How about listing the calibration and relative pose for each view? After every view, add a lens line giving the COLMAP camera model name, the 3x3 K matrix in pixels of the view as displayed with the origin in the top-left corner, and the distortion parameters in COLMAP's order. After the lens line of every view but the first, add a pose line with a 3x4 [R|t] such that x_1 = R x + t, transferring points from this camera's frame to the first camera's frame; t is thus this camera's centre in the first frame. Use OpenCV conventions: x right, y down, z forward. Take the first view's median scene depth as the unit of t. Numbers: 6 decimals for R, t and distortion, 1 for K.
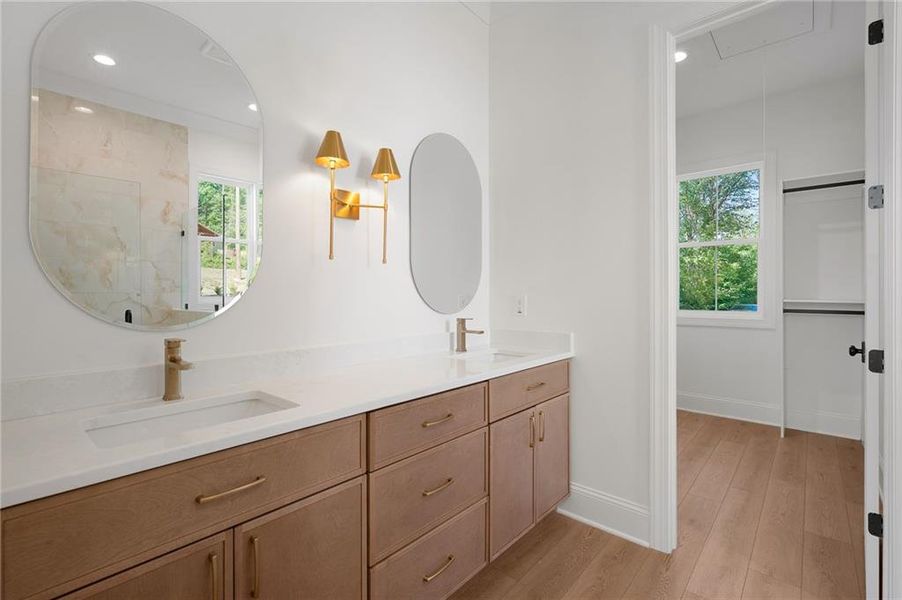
lens RADIAL K [[413.7, 0, 452.5], [0, 413.7, 298.1], [0, 0, 1]] dist [-0.000196, -0.000595]
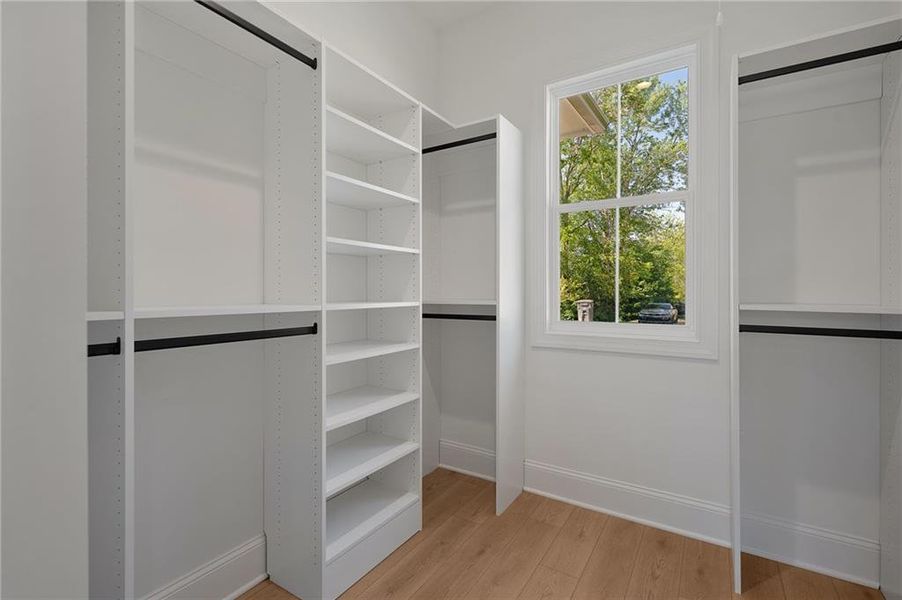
lens RADIAL K [[413.7, 0, 452.5], [0, 413.7, 298.1], [0, 0, 1]] dist [-0.000196, -0.000595]
pose [[0.987826, -0.007631, 0.155373, 0.074558], [0.007700, 0.999970, 0.000160, -0.001356], [-0.155369, 0.001038, 0.987856, 0.109165]]
